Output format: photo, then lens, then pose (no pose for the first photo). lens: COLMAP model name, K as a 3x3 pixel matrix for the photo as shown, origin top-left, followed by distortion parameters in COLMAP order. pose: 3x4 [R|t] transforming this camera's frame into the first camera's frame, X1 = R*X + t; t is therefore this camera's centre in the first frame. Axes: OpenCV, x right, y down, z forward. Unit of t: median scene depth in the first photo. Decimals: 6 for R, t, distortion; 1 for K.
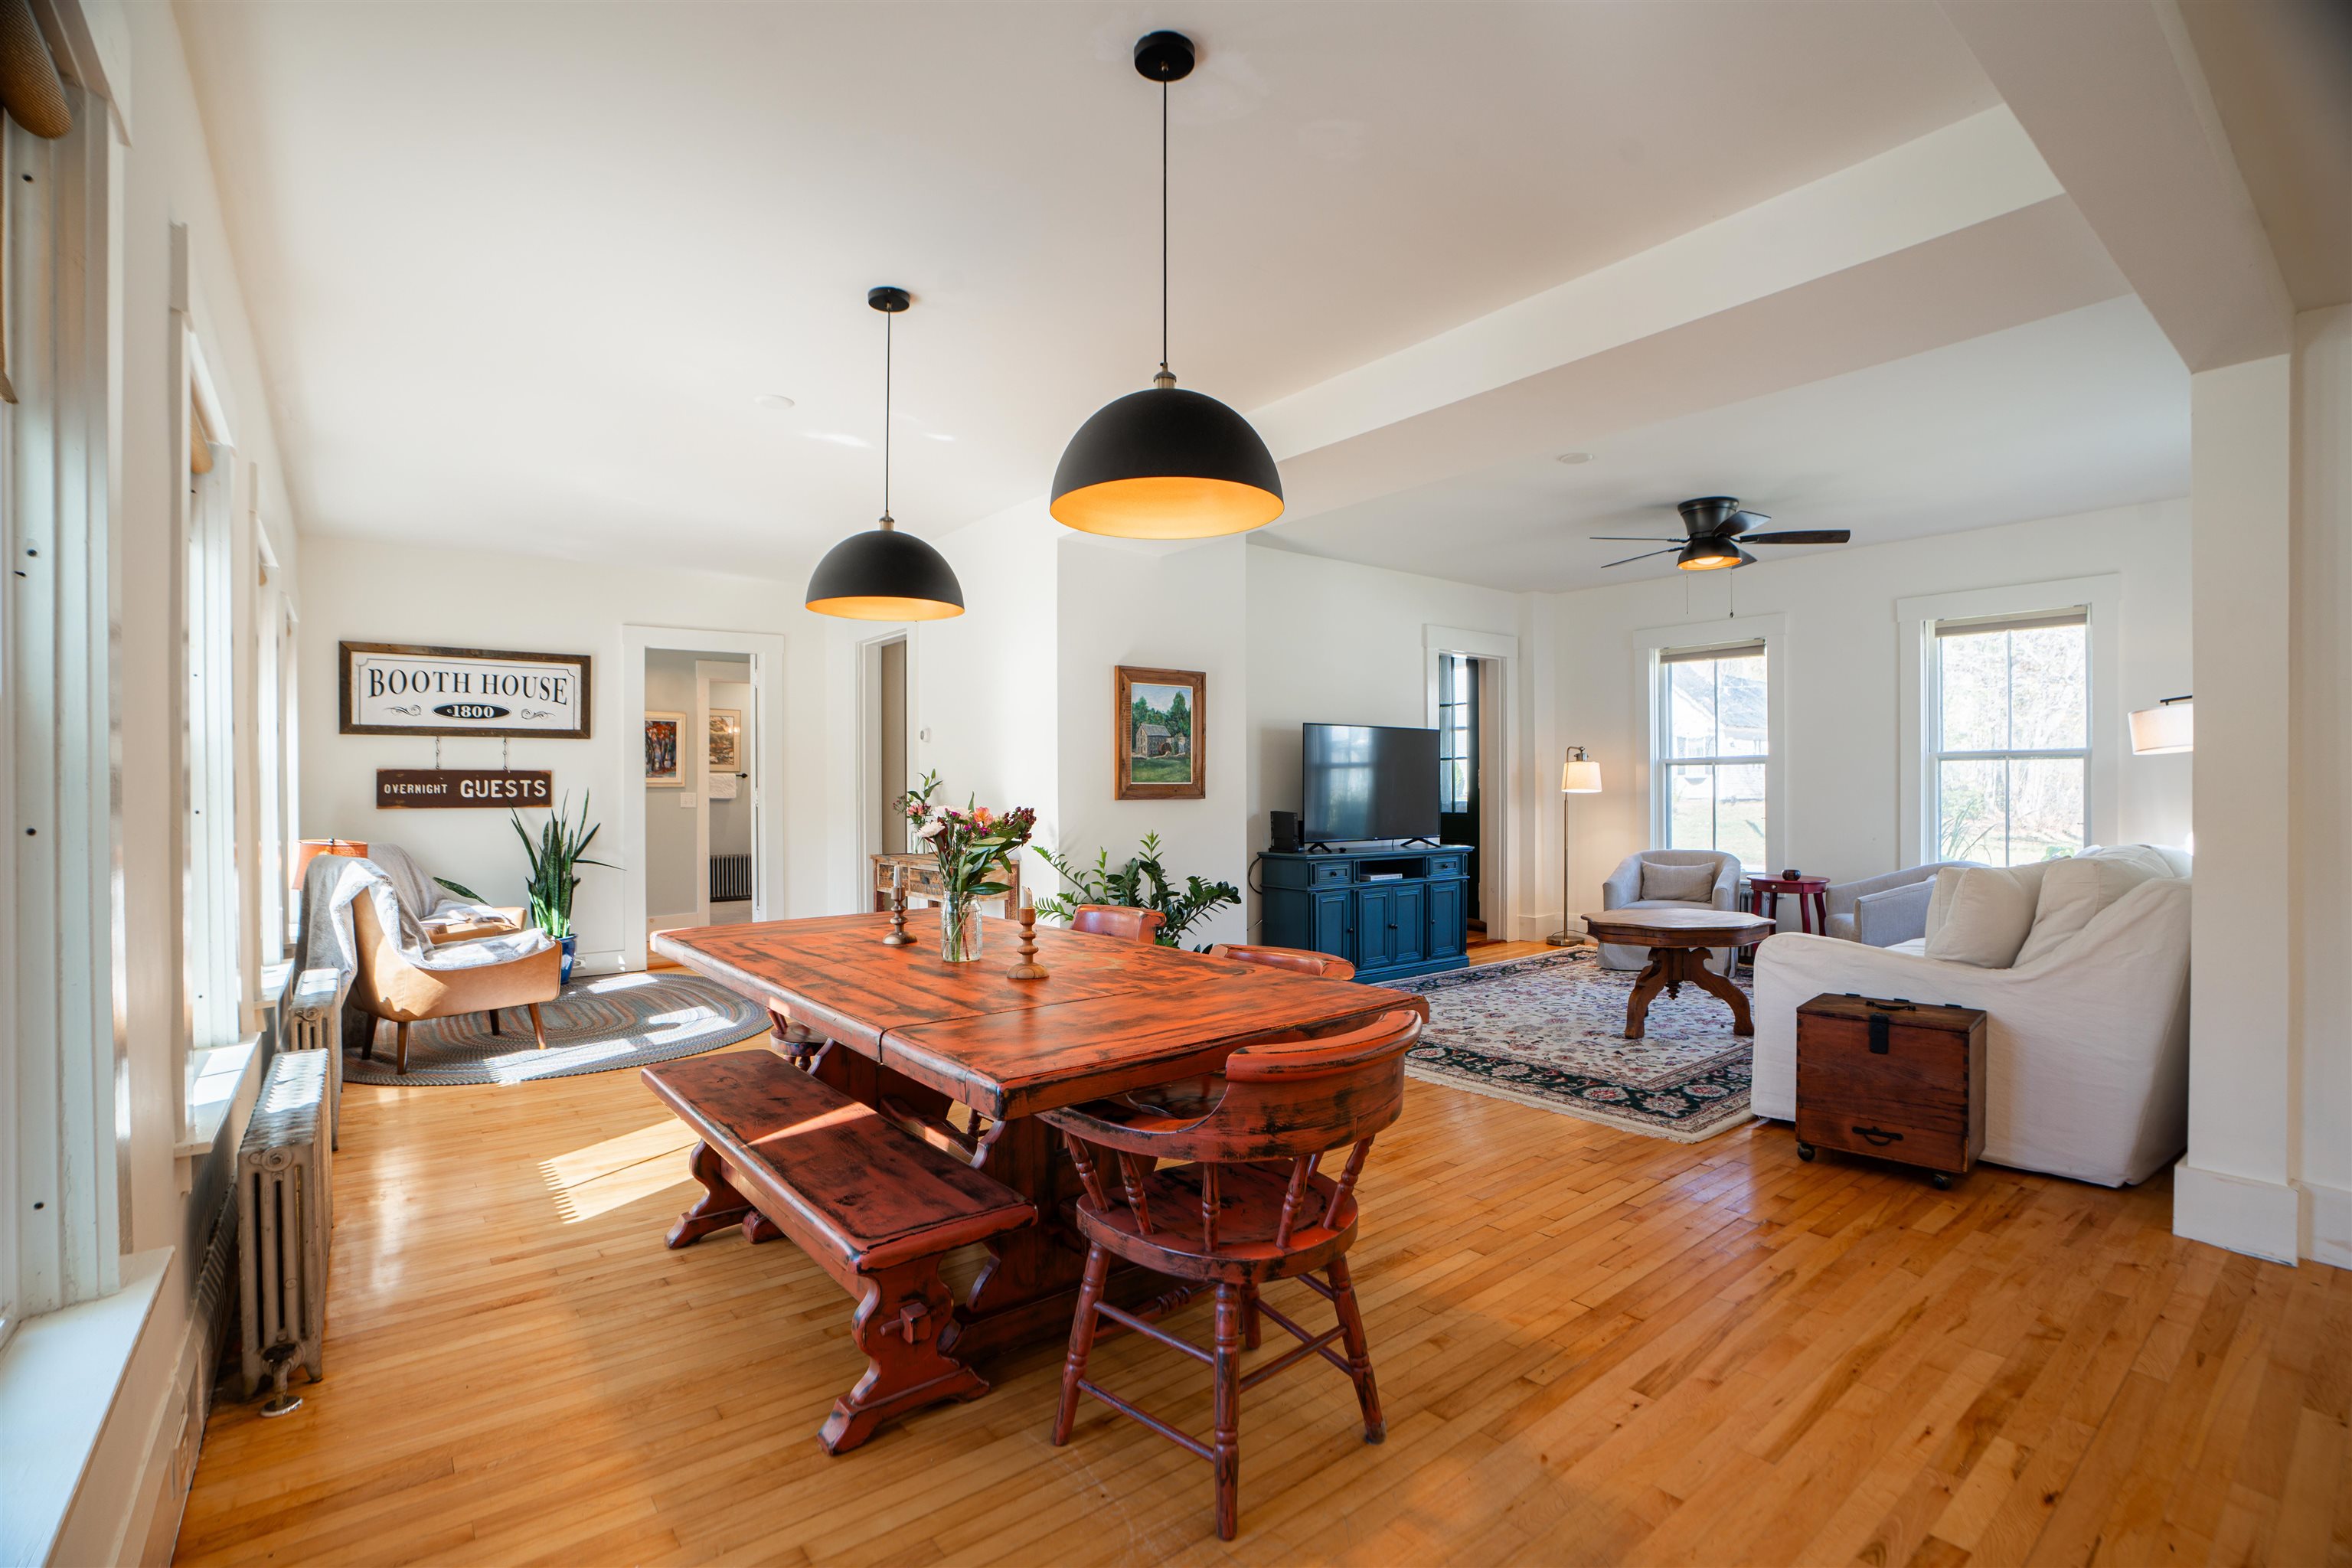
lens RADIAL K [[1082.7, 0, 1178.4], [0, 1082.7, 785.9], [0, 0, 1]] dist [-0.057478, 0.016101]
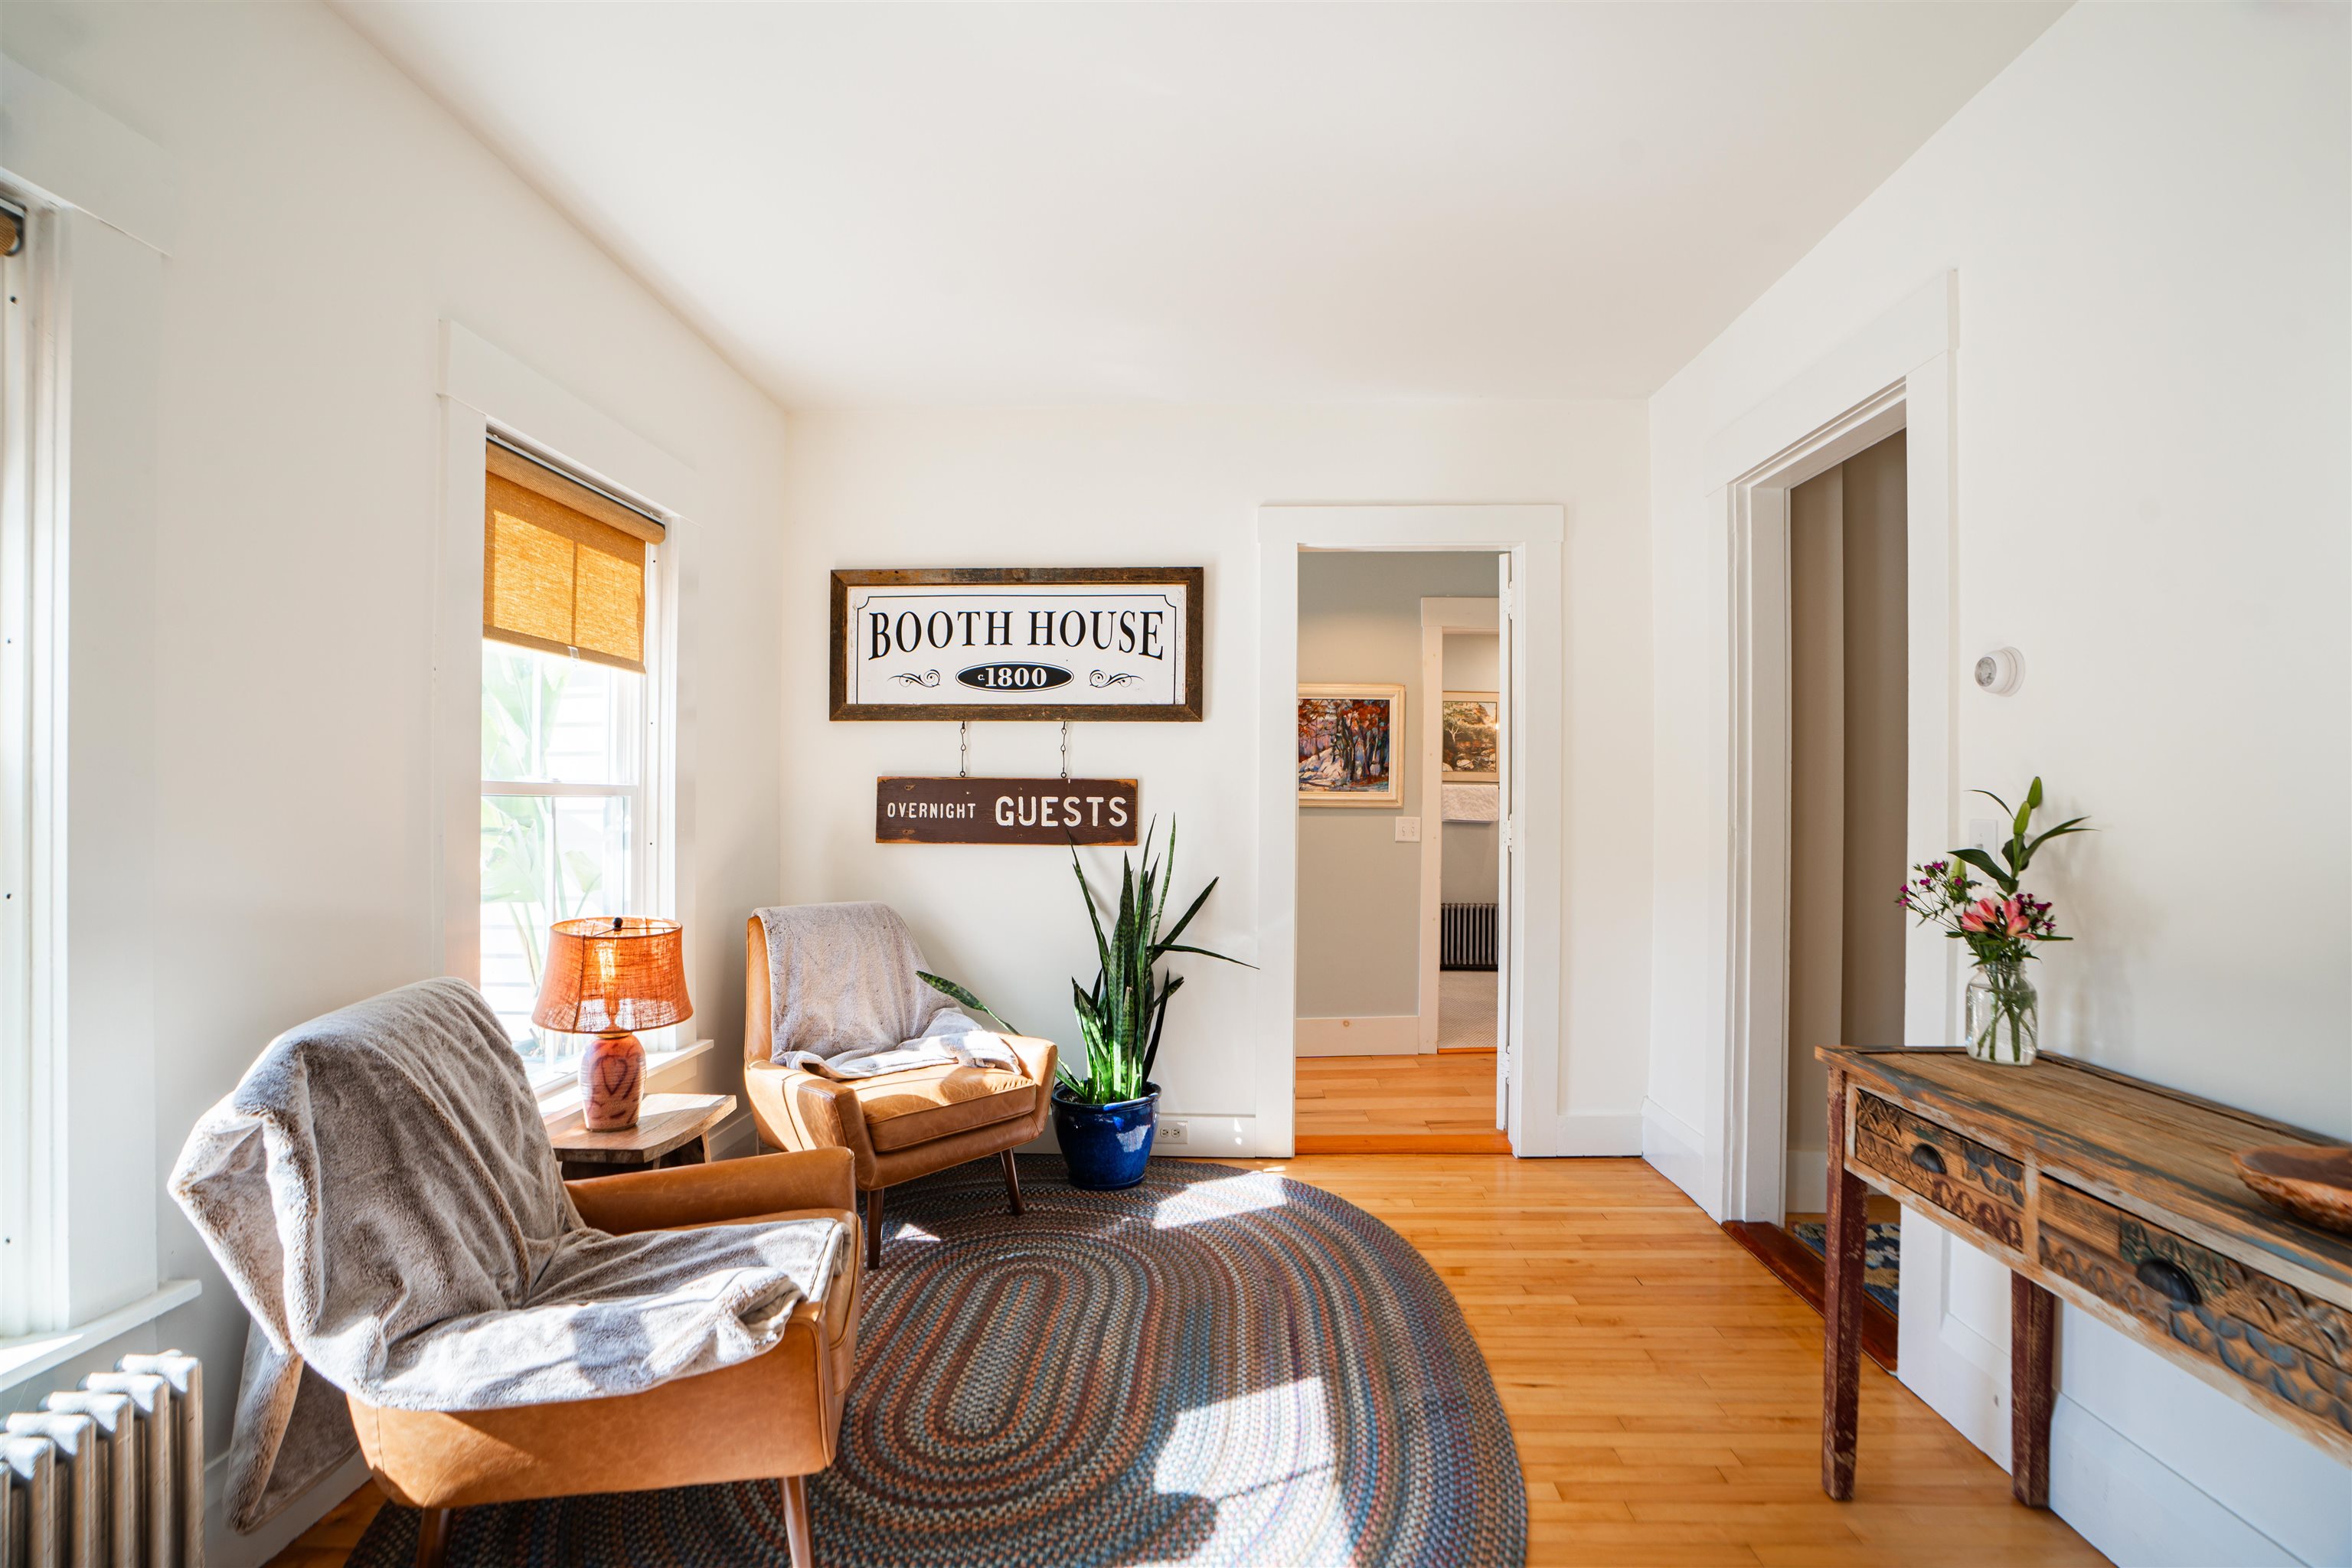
lens RADIAL K [[1082.7, 0, 1169.7], [0, 1082.7, 791.0], [0, 0, 1]] dist [-0.057478, 0.016101]
pose [[0.757672, 0.007700, -0.652590, -0.215299], [-0.010355, 0.999946, -0.000223, -0.008843], [0.652553, 0.006927, 0.757711, 0.600564]]
